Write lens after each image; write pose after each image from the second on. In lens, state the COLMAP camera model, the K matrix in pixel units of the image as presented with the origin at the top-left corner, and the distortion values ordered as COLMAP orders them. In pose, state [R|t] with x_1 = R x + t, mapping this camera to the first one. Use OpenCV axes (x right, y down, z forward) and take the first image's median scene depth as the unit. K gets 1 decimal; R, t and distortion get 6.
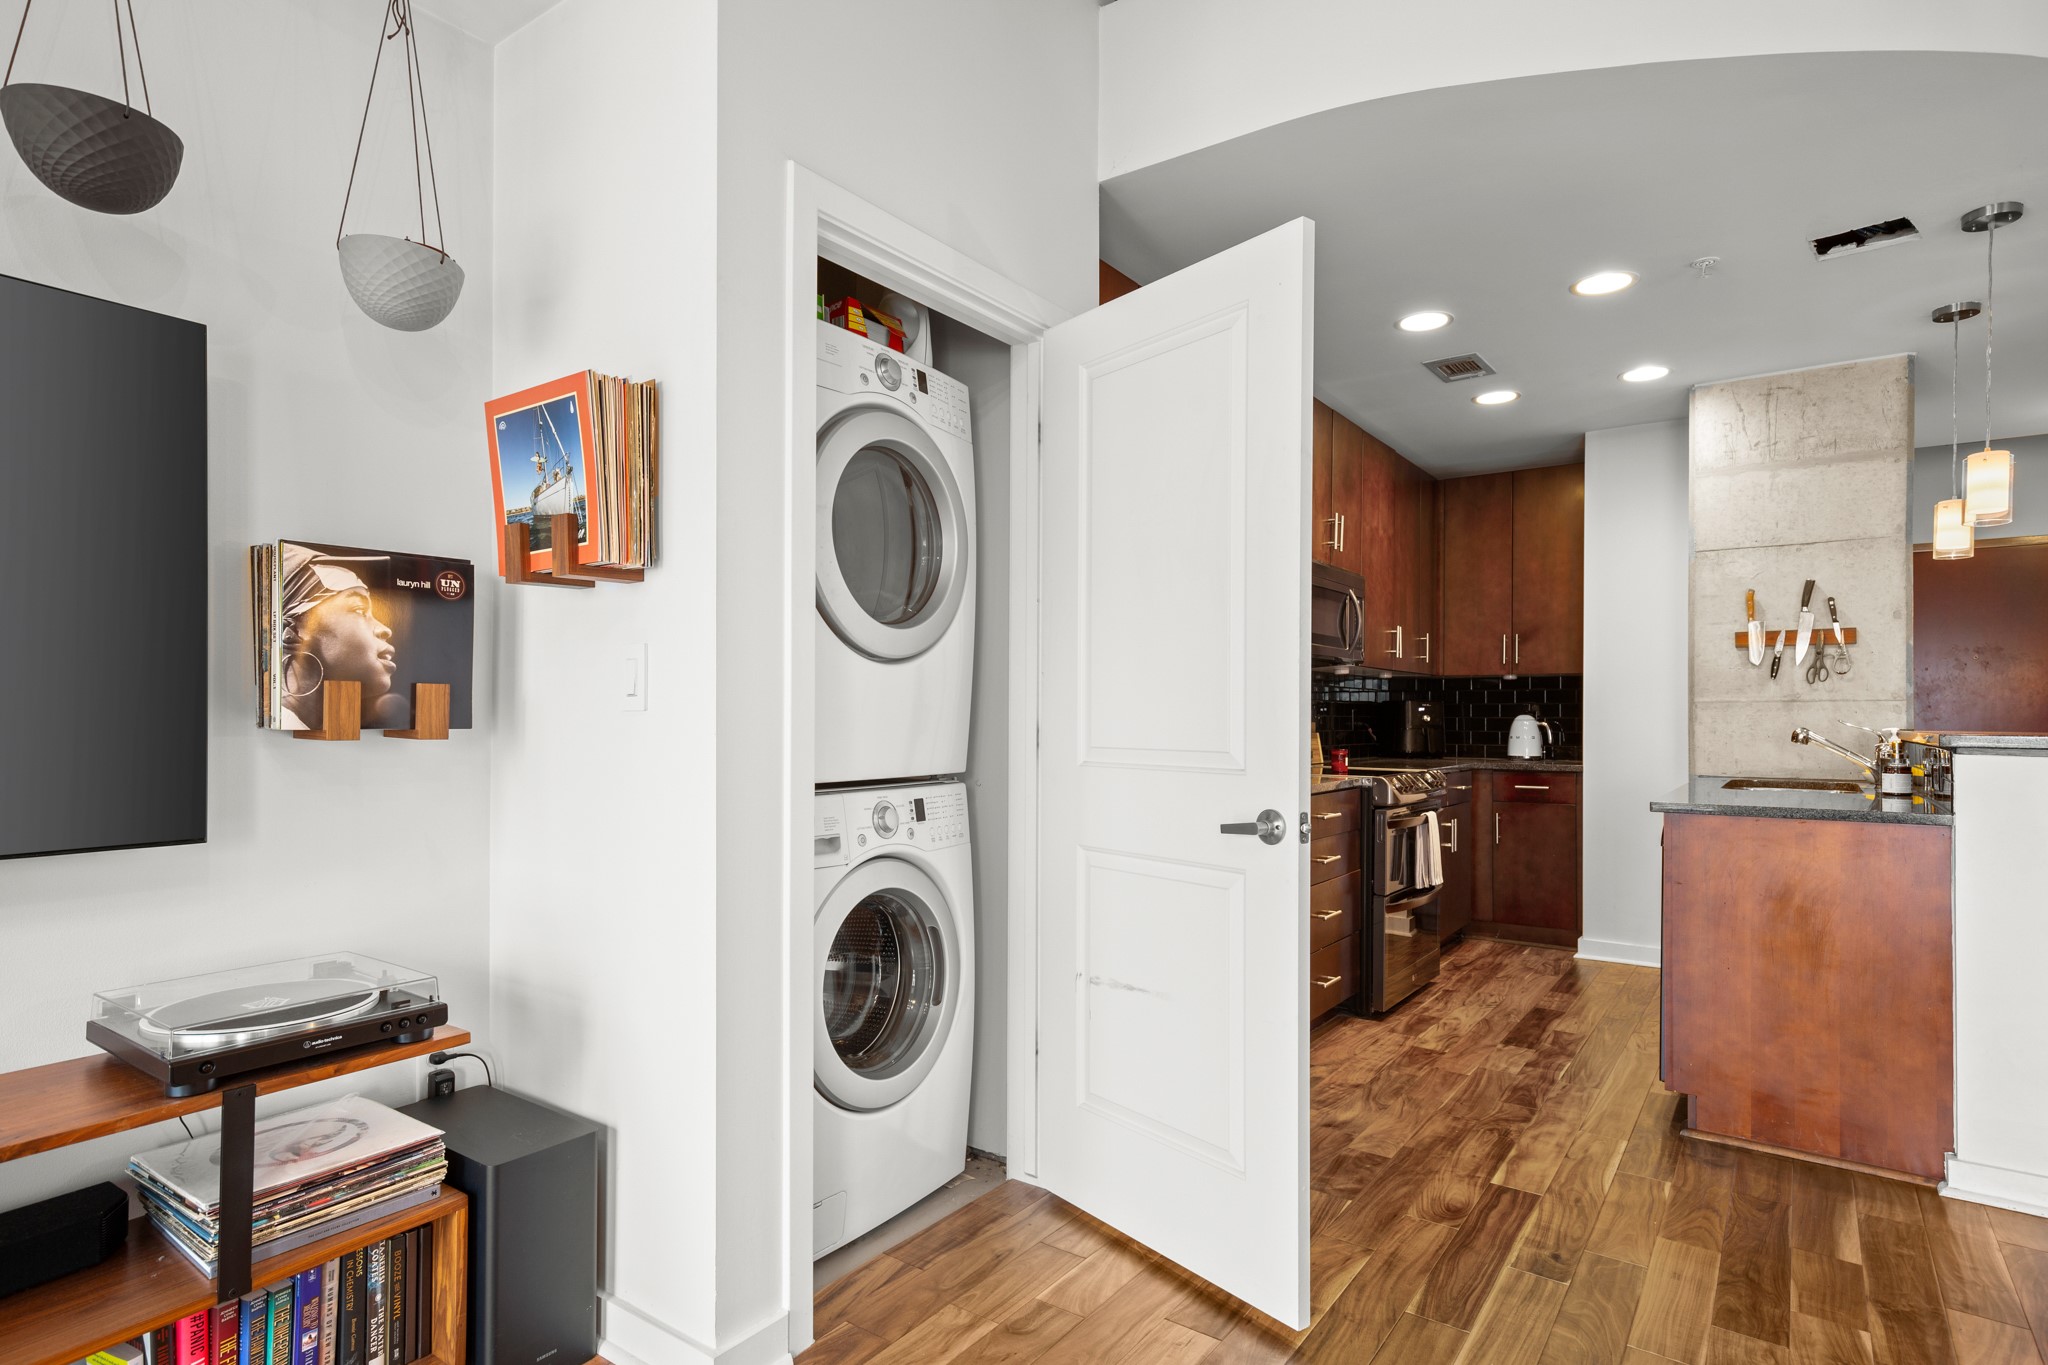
lens RADIAL K [[1097.2, 0, 1021.7], [0, 1097.2, 689.6], [0, 0, 1]] dist [0.003361, 0.001009]
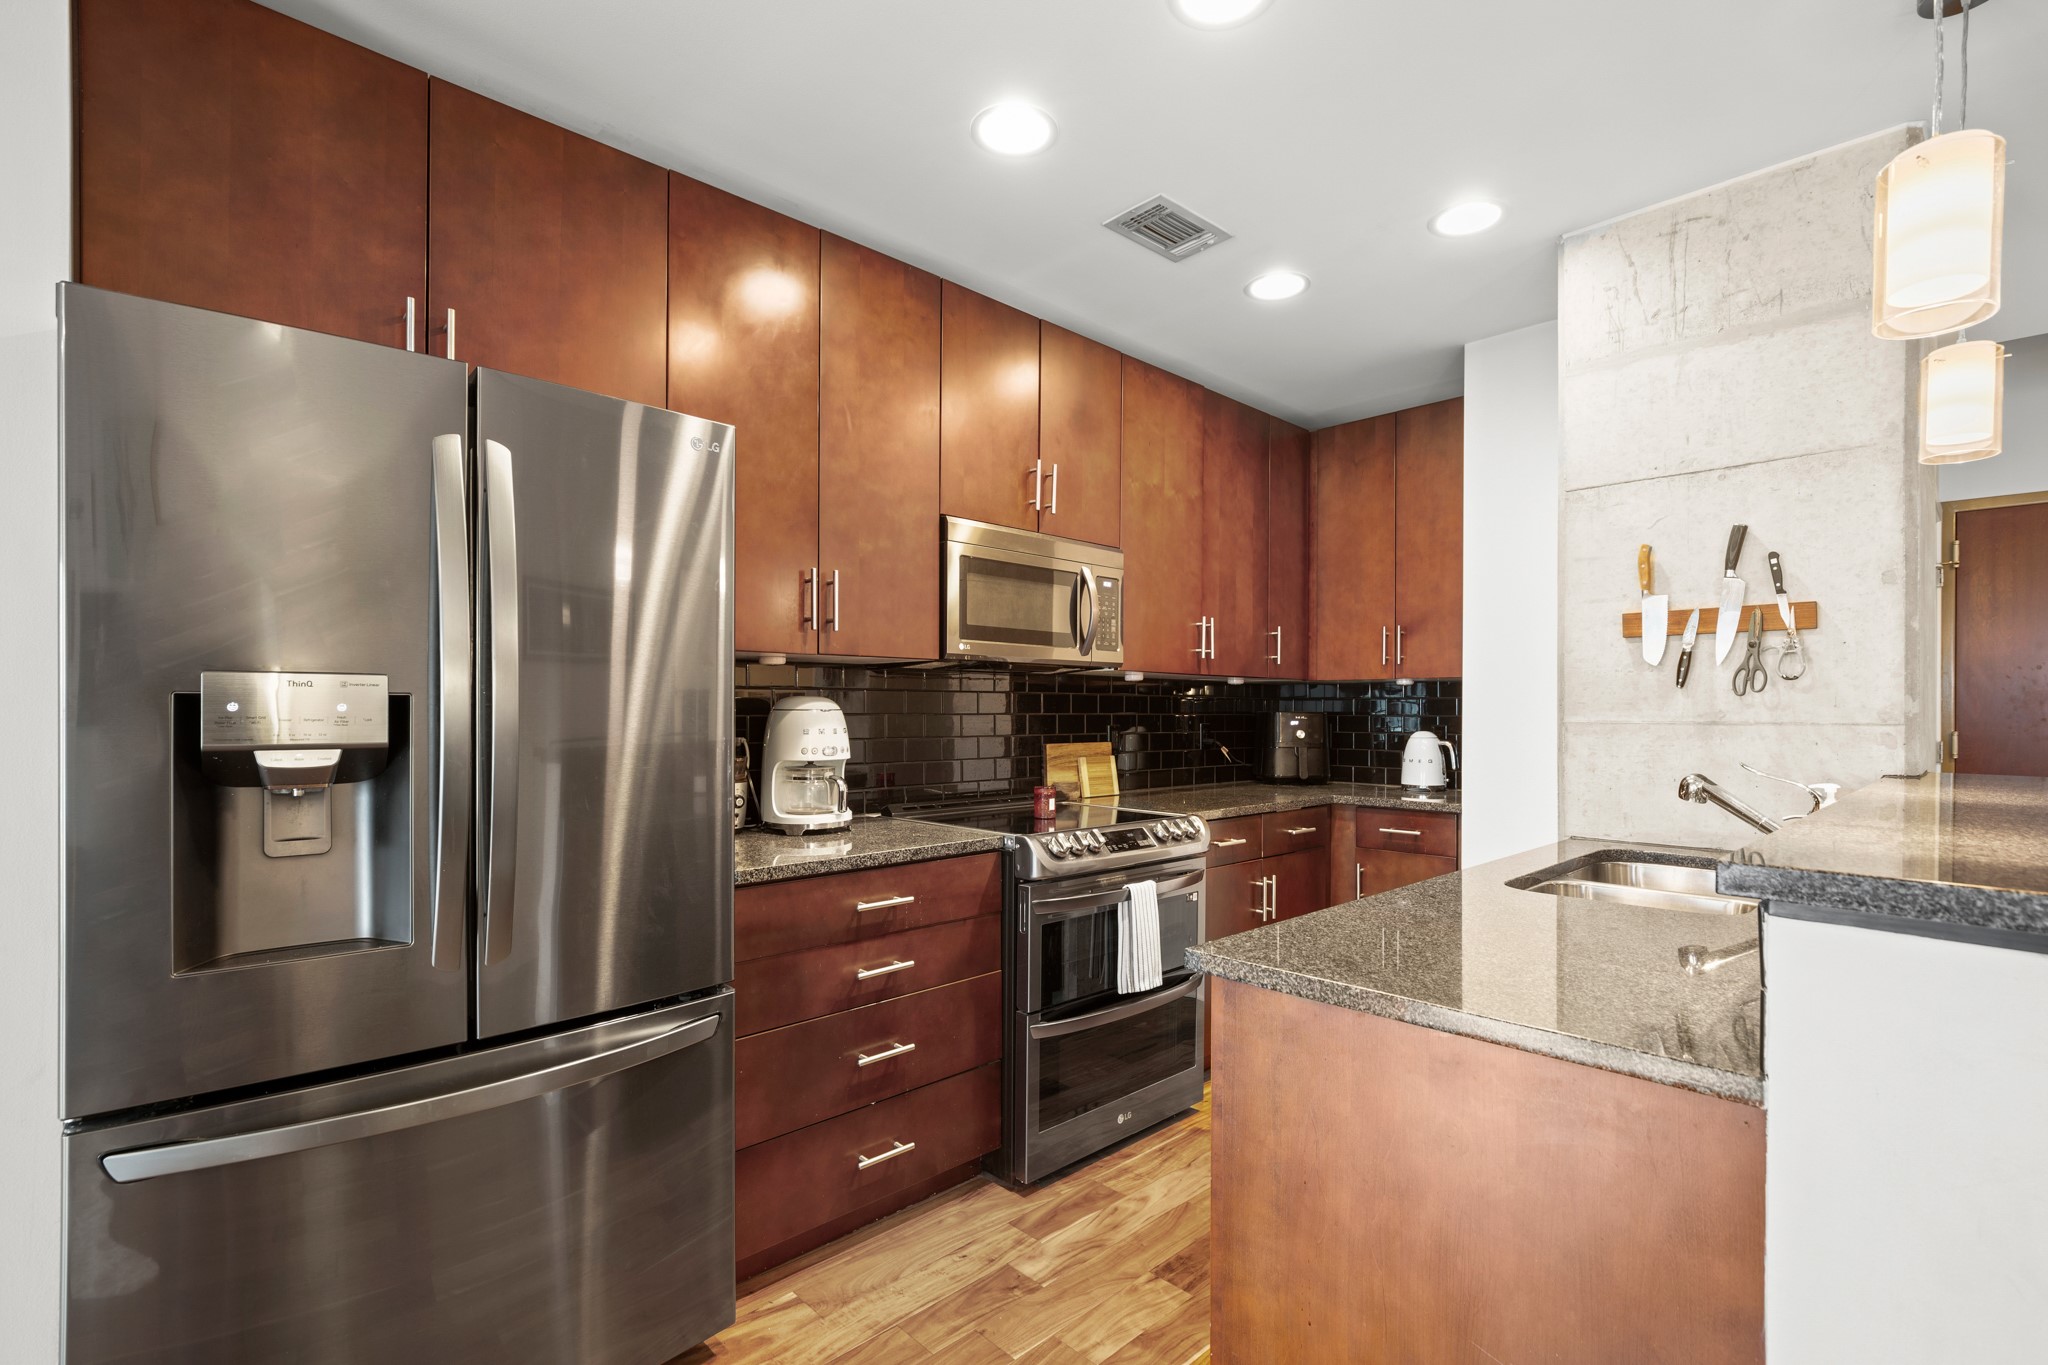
lens RADIAL K [[948.0, 0, 1025.5], [0, 948.0, 693.5], [0, 0, 1]] dist [-0.014004, 0.001546]
pose [[0.983488, -0.004454, -0.180921, 0.417964], [0.005471, 0.999972, 0.005125, -0.011115], [0.180893, -0.006031, 0.983484, 0.411580]]
